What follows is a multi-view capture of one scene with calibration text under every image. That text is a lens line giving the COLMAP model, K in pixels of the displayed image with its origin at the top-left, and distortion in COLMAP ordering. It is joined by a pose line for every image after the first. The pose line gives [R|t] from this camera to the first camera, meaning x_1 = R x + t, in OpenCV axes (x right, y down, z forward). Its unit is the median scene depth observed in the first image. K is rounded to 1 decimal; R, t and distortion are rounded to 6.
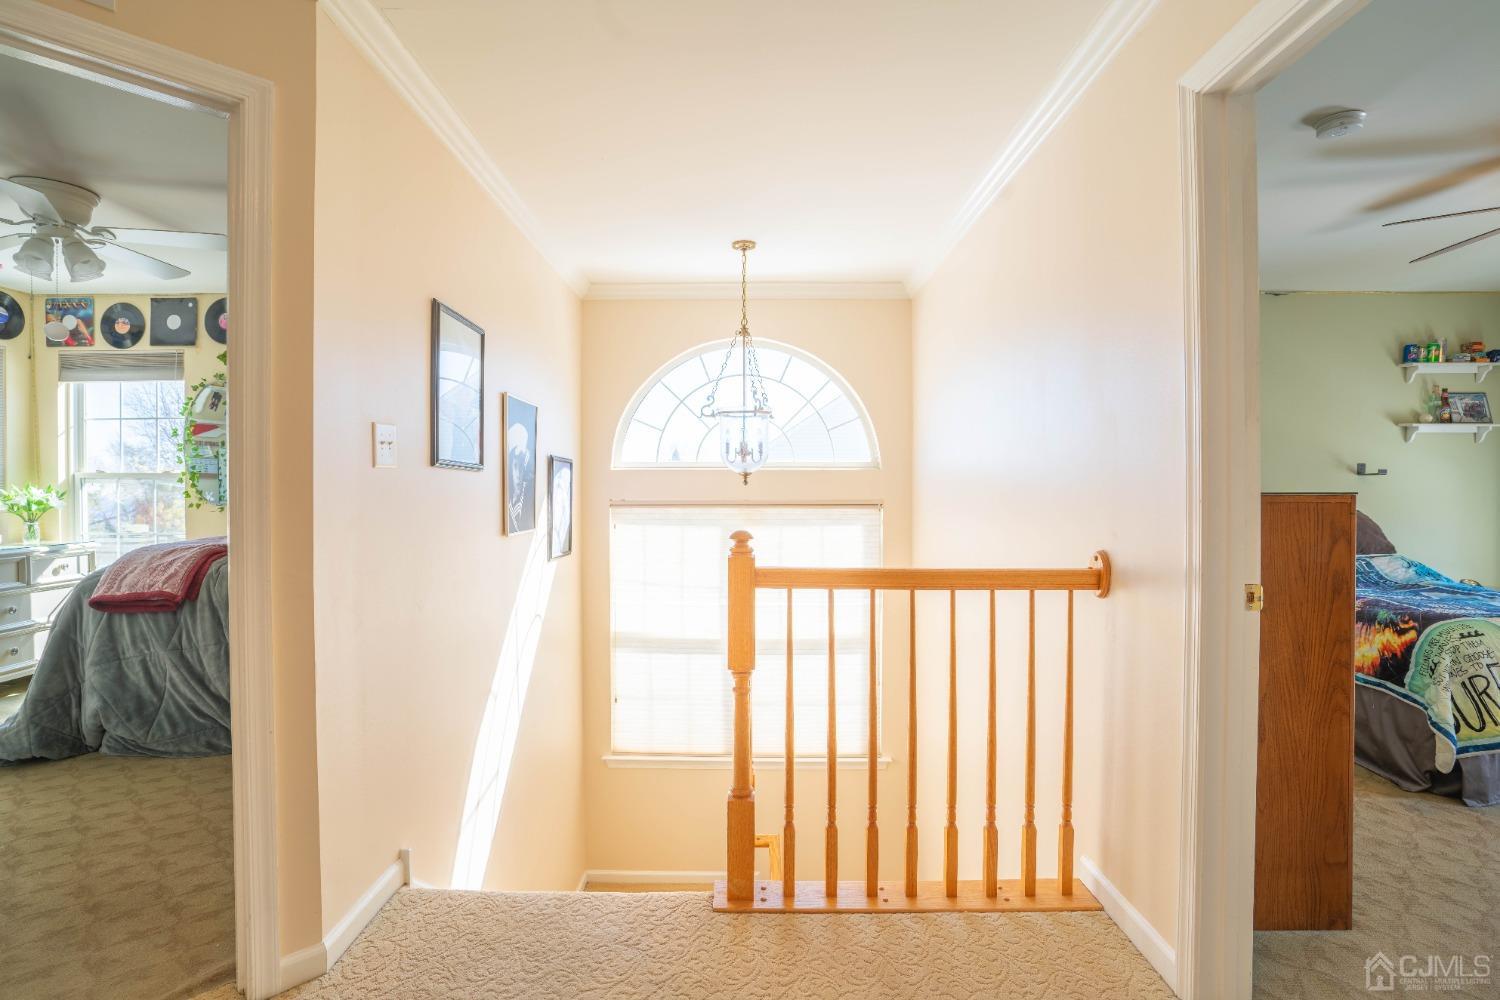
lens RADIAL K [[745.5, 0, 749.7], [0, 745.5, 495.6], [0, 0, 1]] dist [-0.048792, 0.026607]
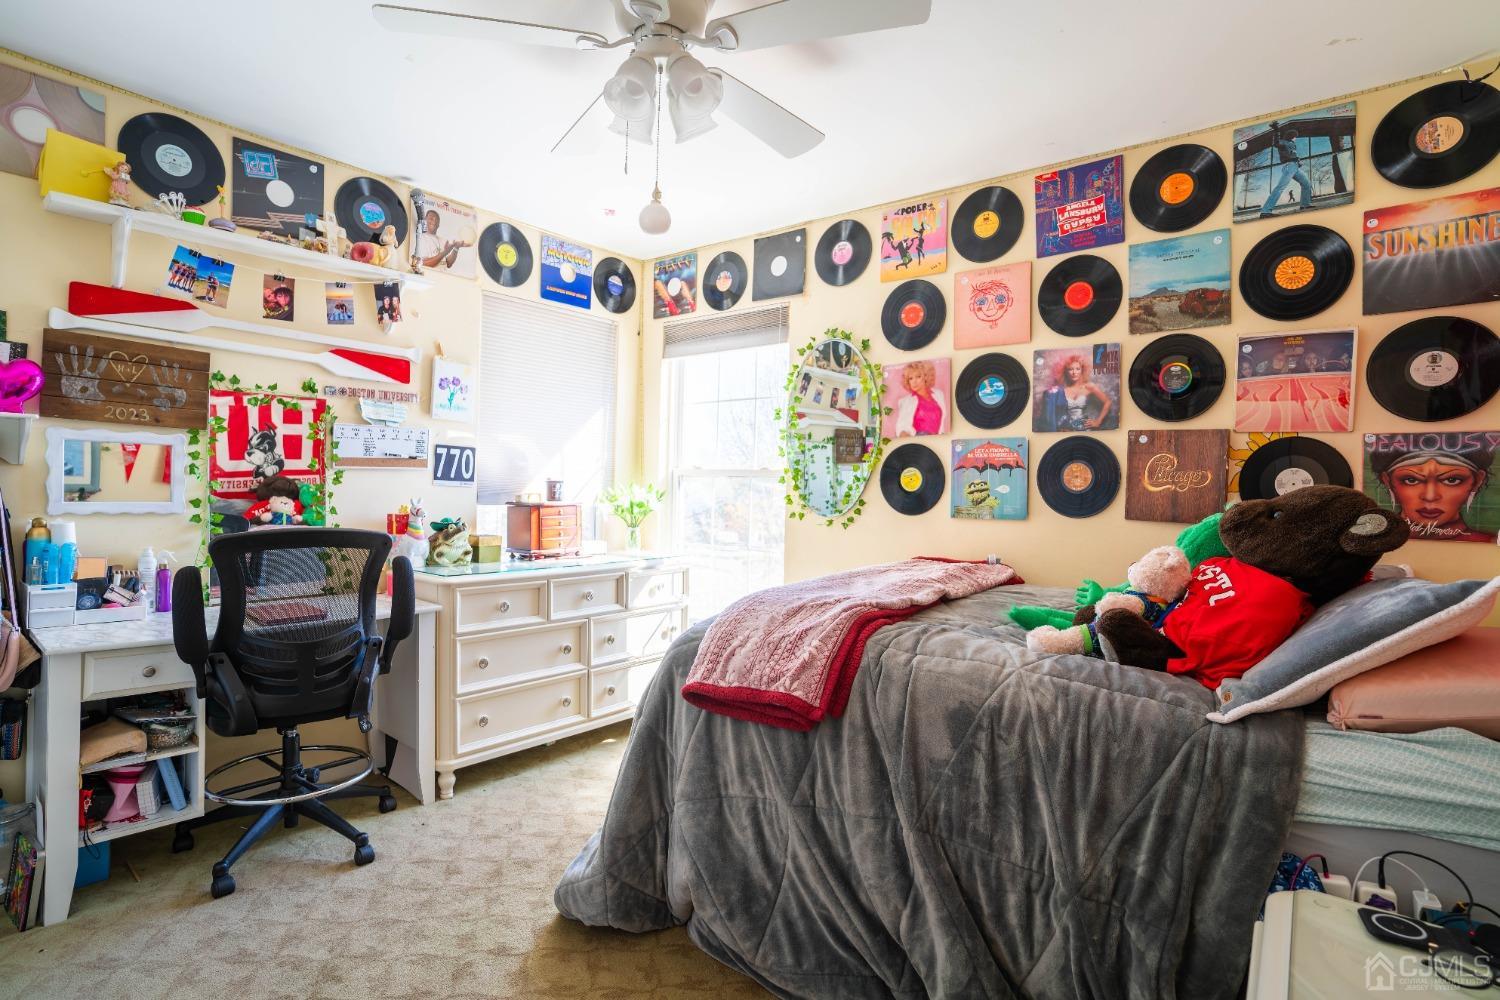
lens RADIAL K [[777.1, 0, 749.7], [0, 777.1, 482.3], [0, 0, 1]] dist [-0.003192, 0.000249]
pose [[0.795215, 0.015613, -0.606126, -0.481516], [-0.028358, 0.999532, -0.011458, -0.012491], [0.605664, 0.026300, 0.795286, 0.524904]]
